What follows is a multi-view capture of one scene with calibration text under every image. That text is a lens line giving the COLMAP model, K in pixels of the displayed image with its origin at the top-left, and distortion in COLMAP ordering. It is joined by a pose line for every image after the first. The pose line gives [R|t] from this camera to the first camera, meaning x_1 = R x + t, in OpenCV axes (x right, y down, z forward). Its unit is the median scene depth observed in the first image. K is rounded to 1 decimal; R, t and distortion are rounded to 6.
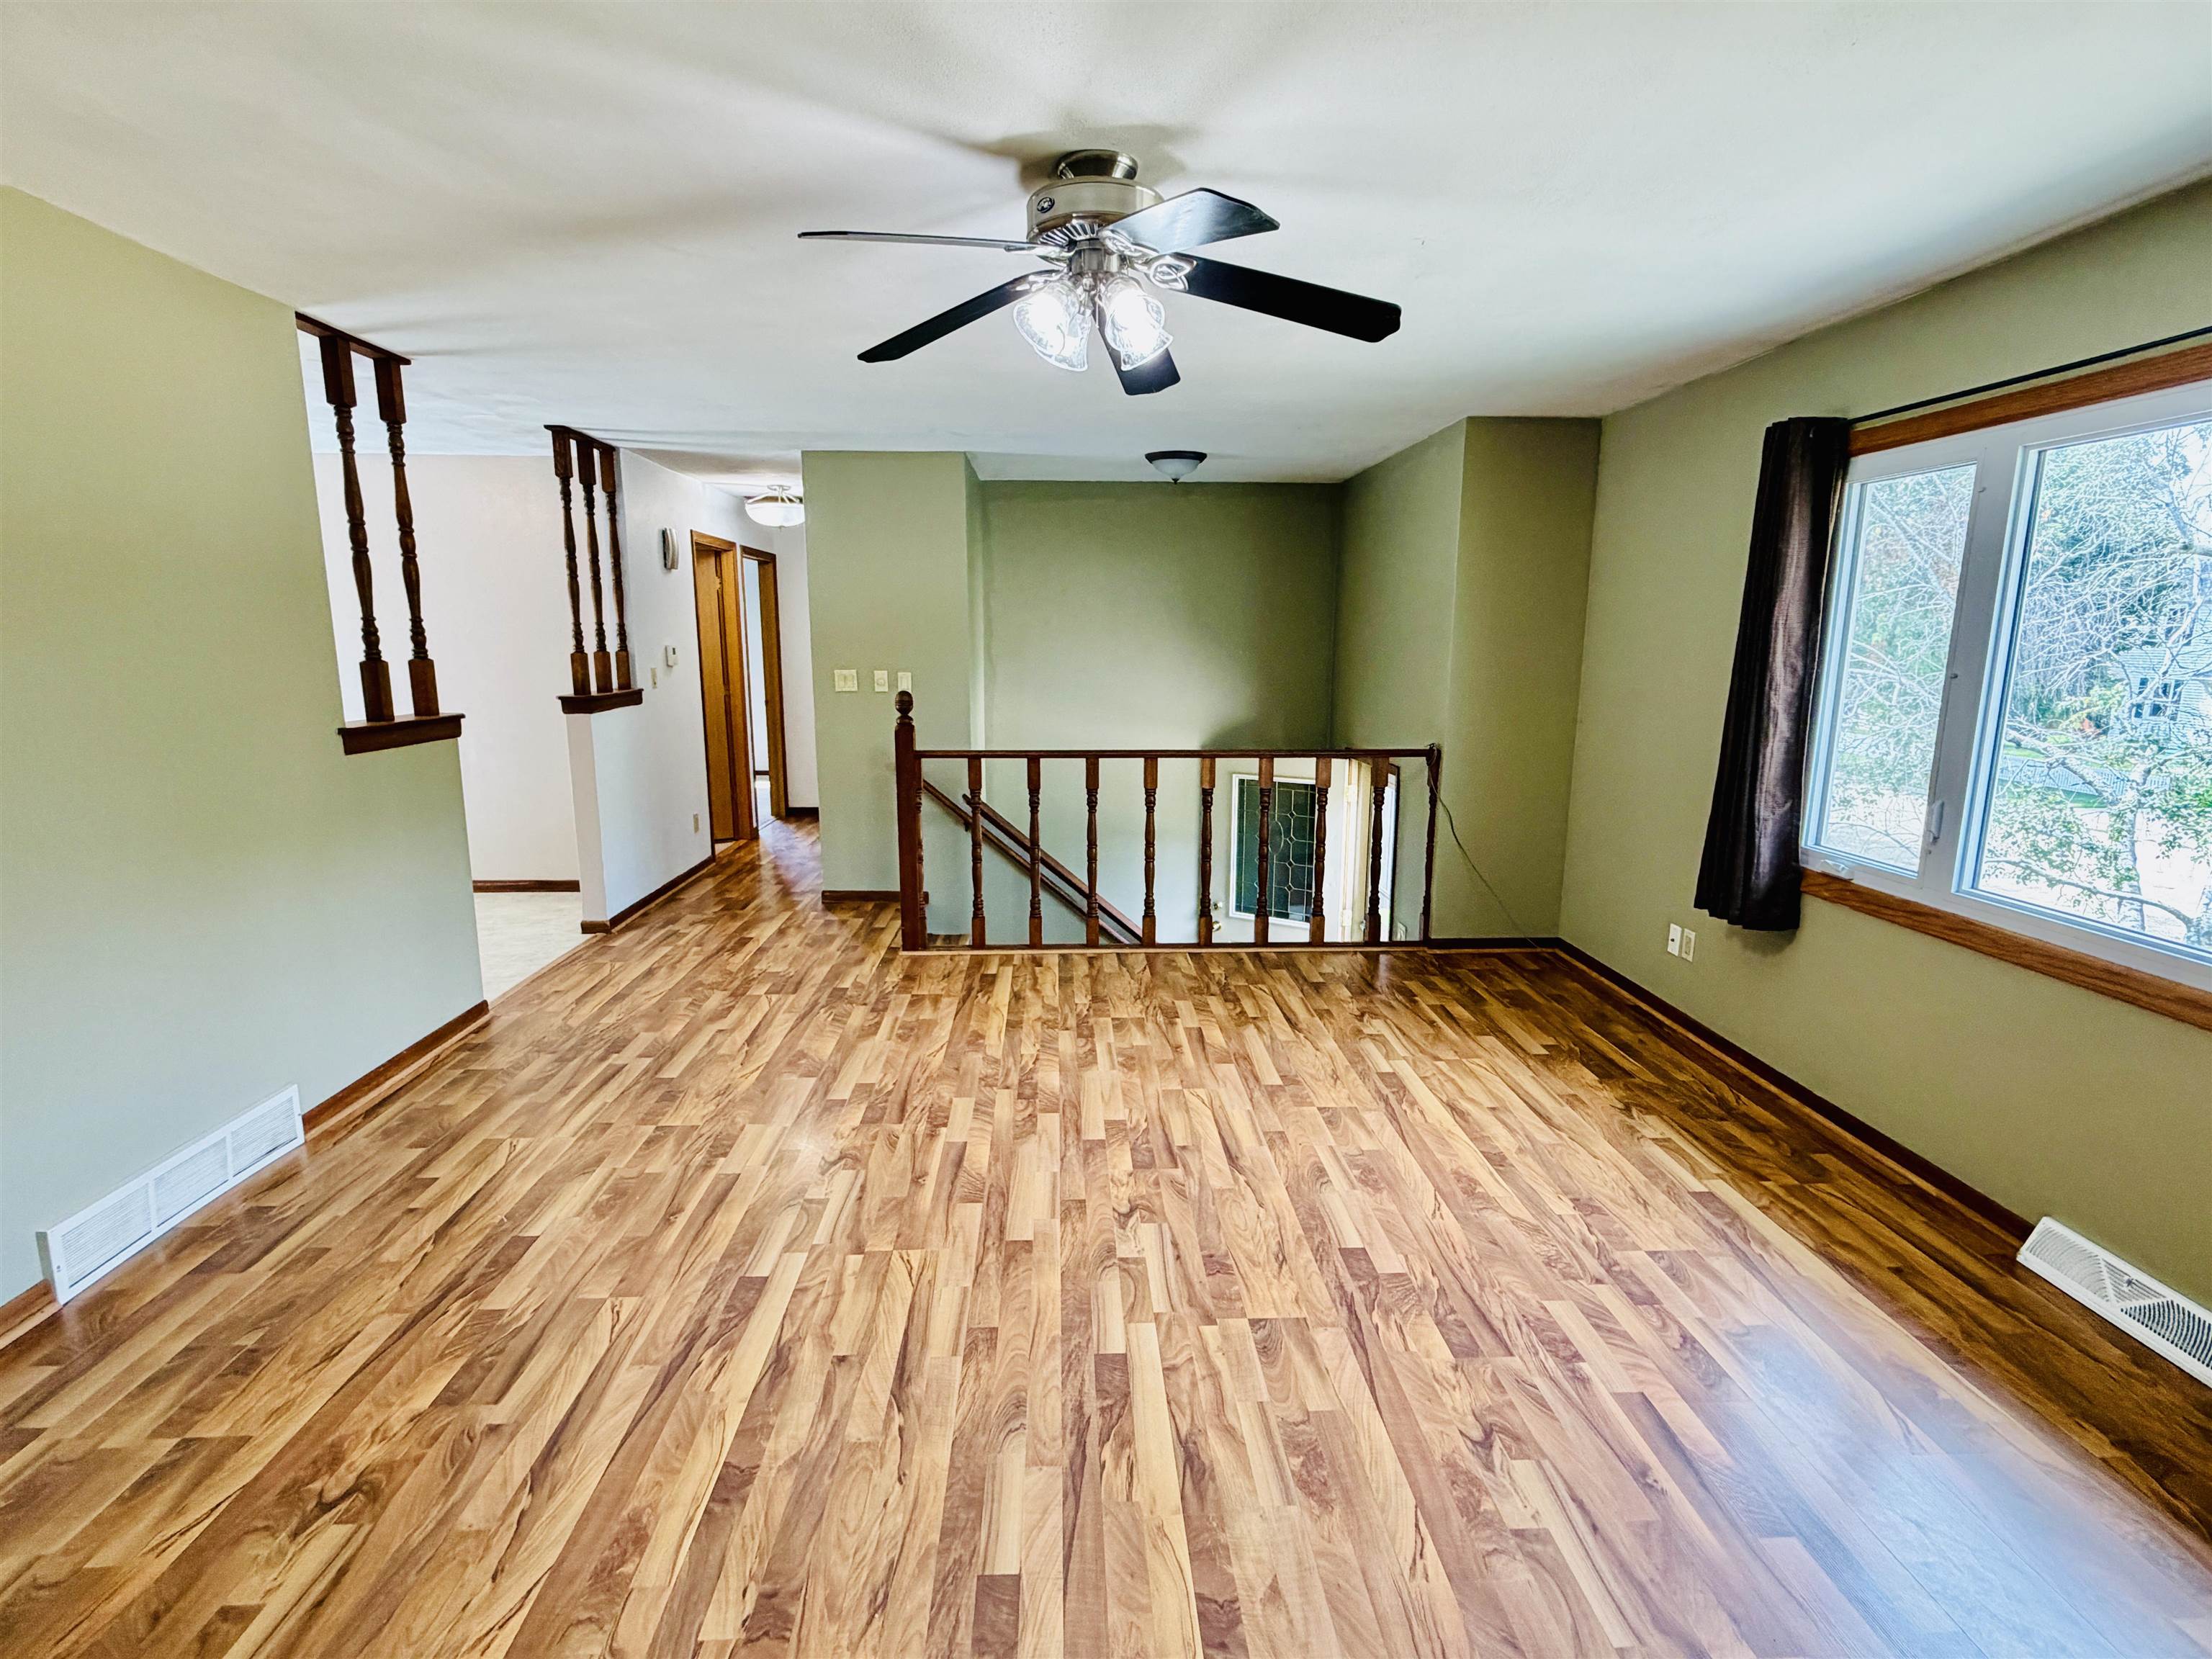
lens RADIAL K [[1067.6, 0, 1106.0], [0, 1067.6, 829.5], [0, 0, 1]] dist [0.000209, -0.000550]
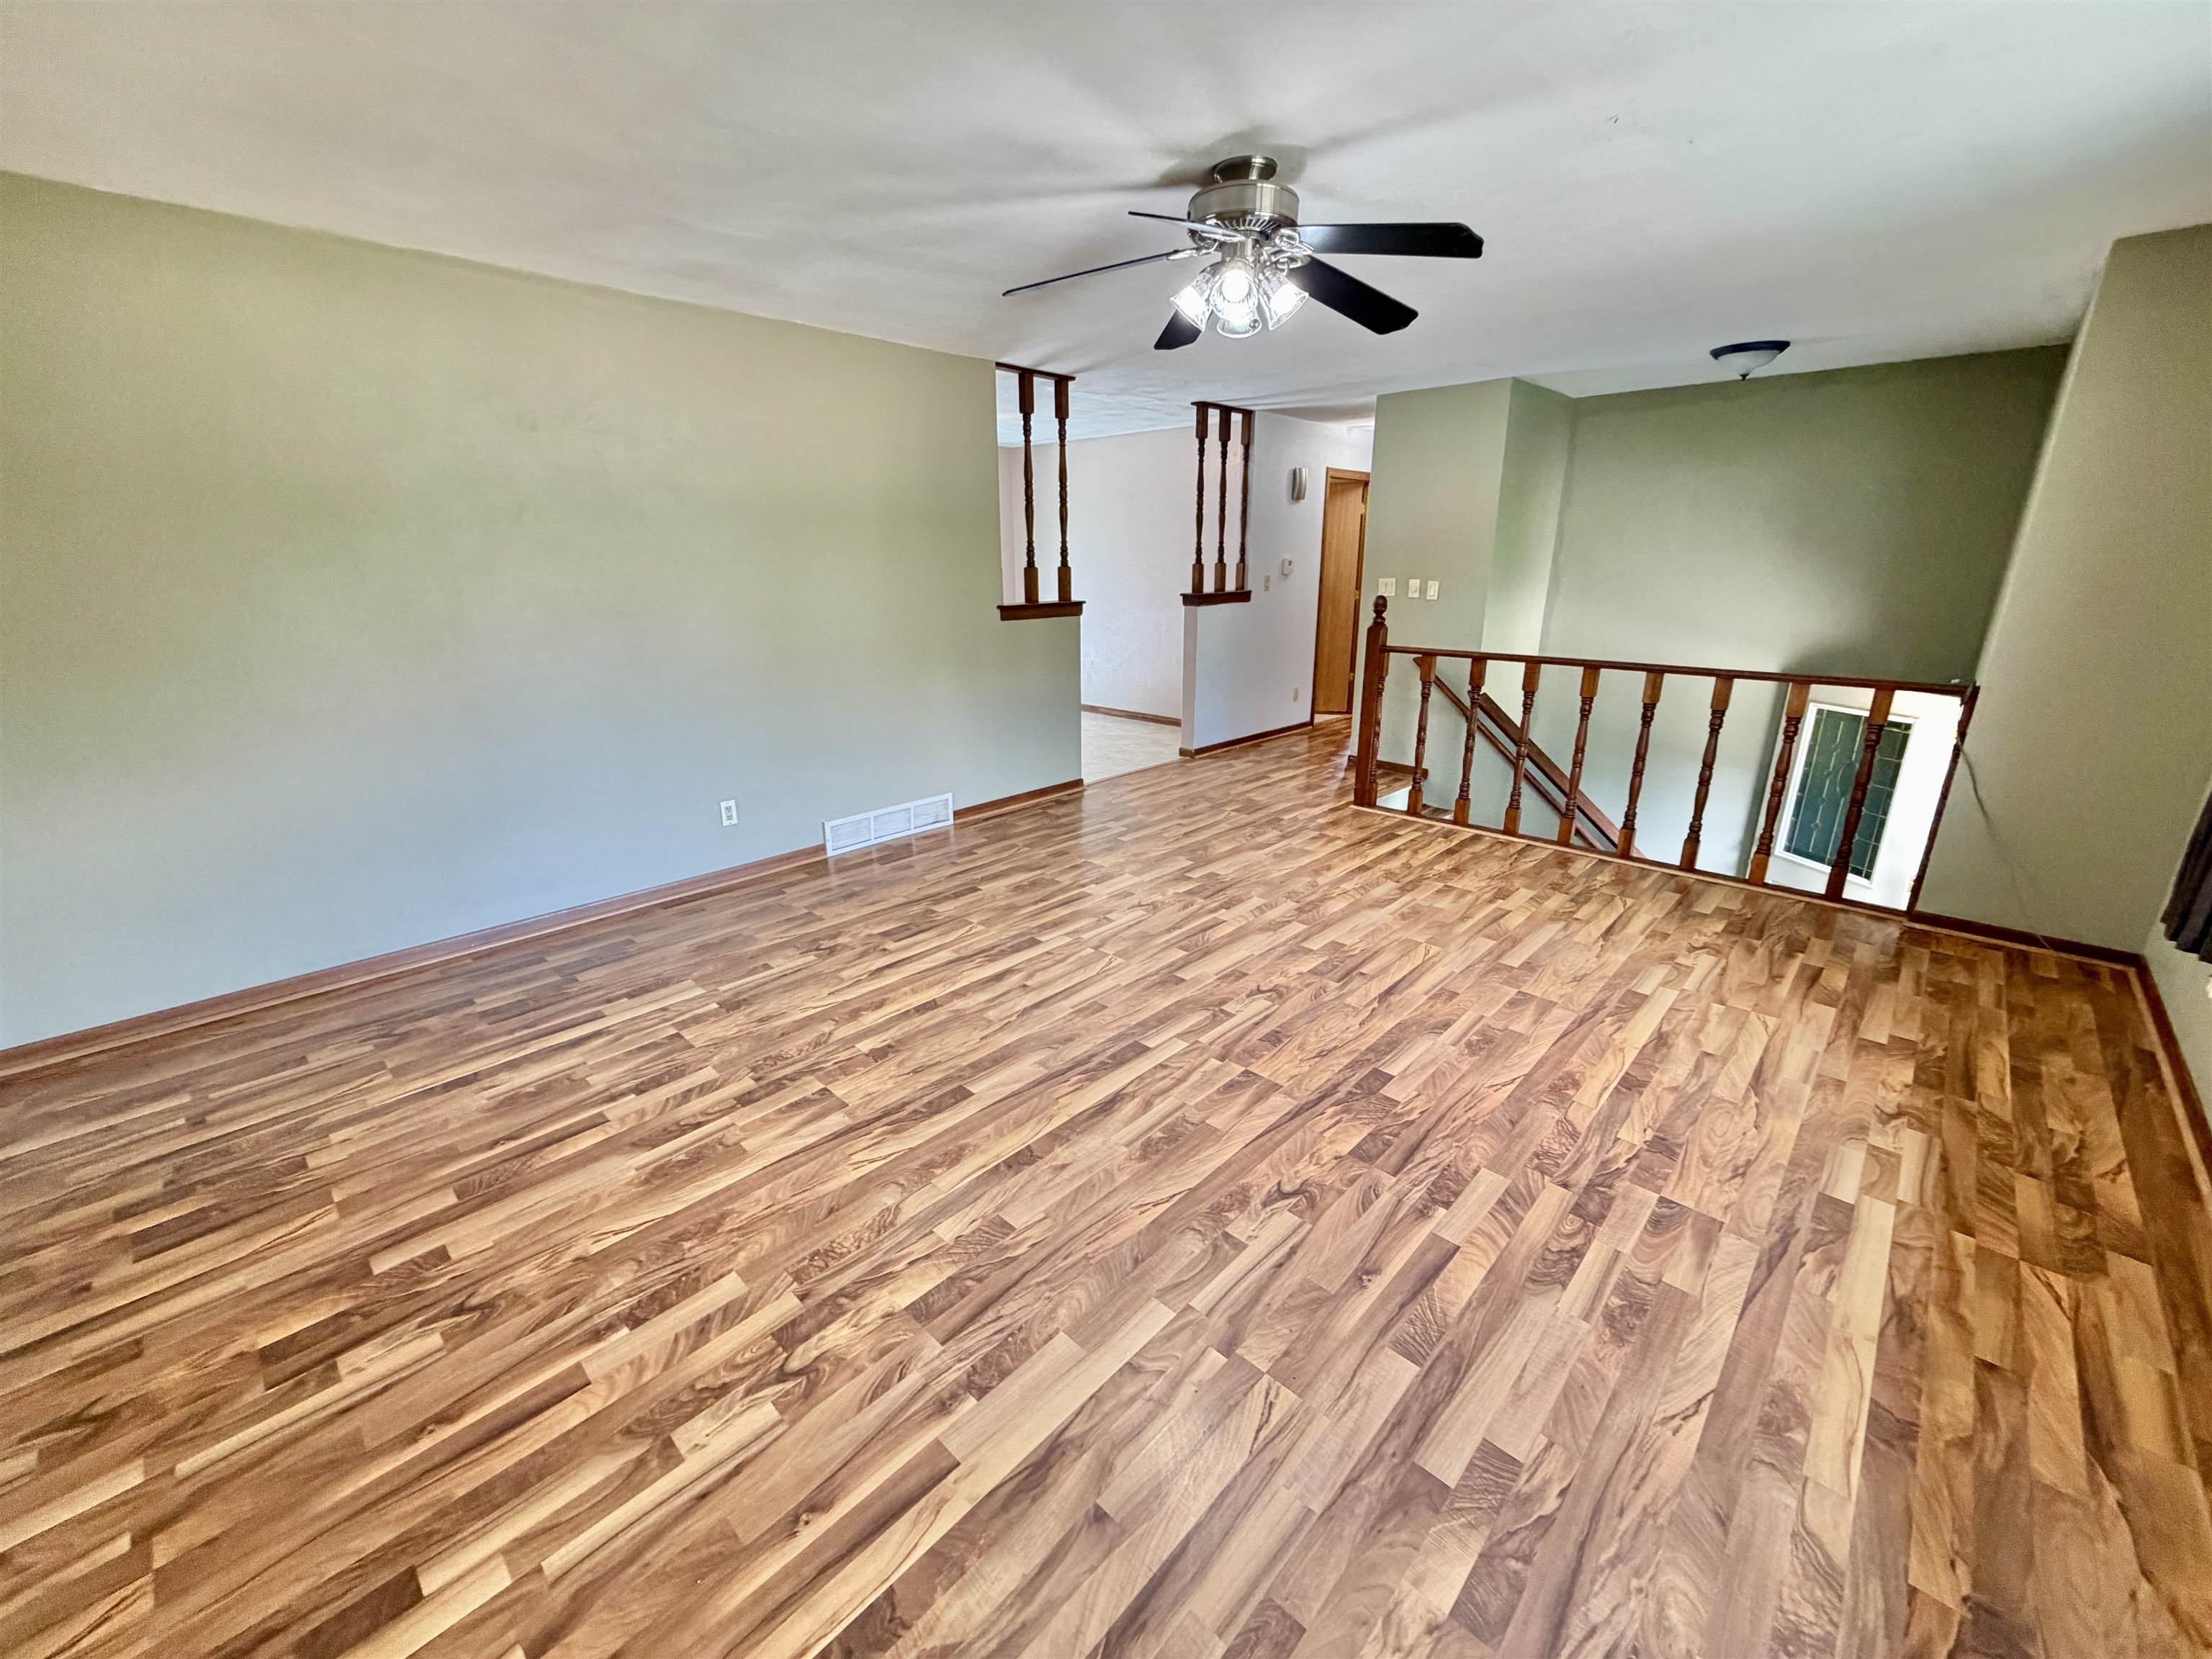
lens RADIAL K [[888.4, 0, 1106.0], [0, 888.4, 829.5], [0, 0, 1]] dist [-0.002018, -0.000029]
pose [[0.690669, 0.207790, -0.692676, 0.417072], [-0.122006, 0.977582, 0.171604, -0.003785], [0.712805, -0.034011, 0.700537, 0.058198]]
